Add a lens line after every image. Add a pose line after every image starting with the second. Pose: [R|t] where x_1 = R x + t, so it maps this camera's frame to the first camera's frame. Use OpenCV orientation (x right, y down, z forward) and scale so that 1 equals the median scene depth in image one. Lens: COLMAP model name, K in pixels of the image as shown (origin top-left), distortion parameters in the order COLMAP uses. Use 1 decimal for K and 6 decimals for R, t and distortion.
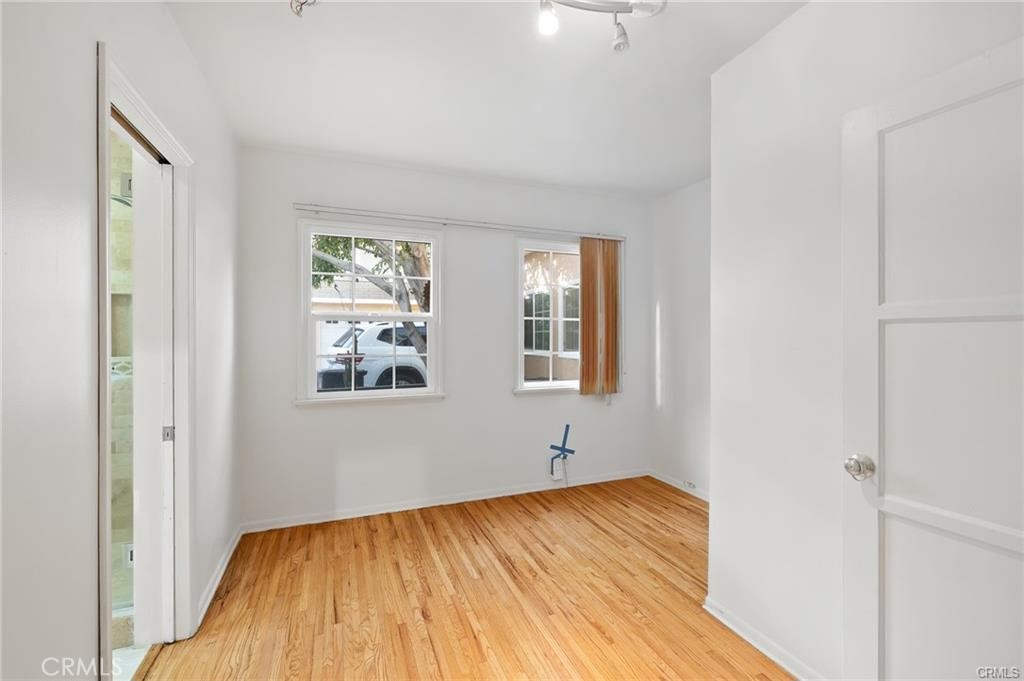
lens RADIAL K [[429.1, 0, 514.5], [0, 429.1, 336.6], [0, 0, 1]] dist [-0.001164, -0.000041]
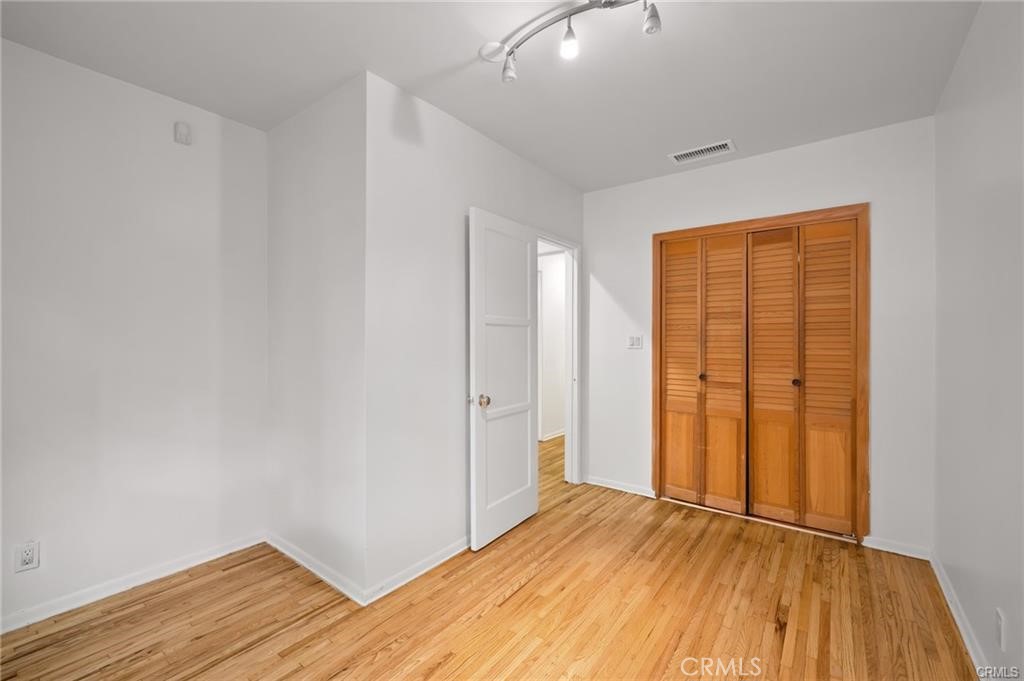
lens RADIAL K [[429.1, 0, 514.3], [0, 429.1, 339.5], [0, 0, 1]] dist [-0.001164, -0.000041]
pose [[-0.509570, -0.003399, 0.860422, -0.546791], [-0.000423, 0.999993, 0.003700, 0.015423], [-0.860429, 0.001521, -0.509568, 1.139653]]
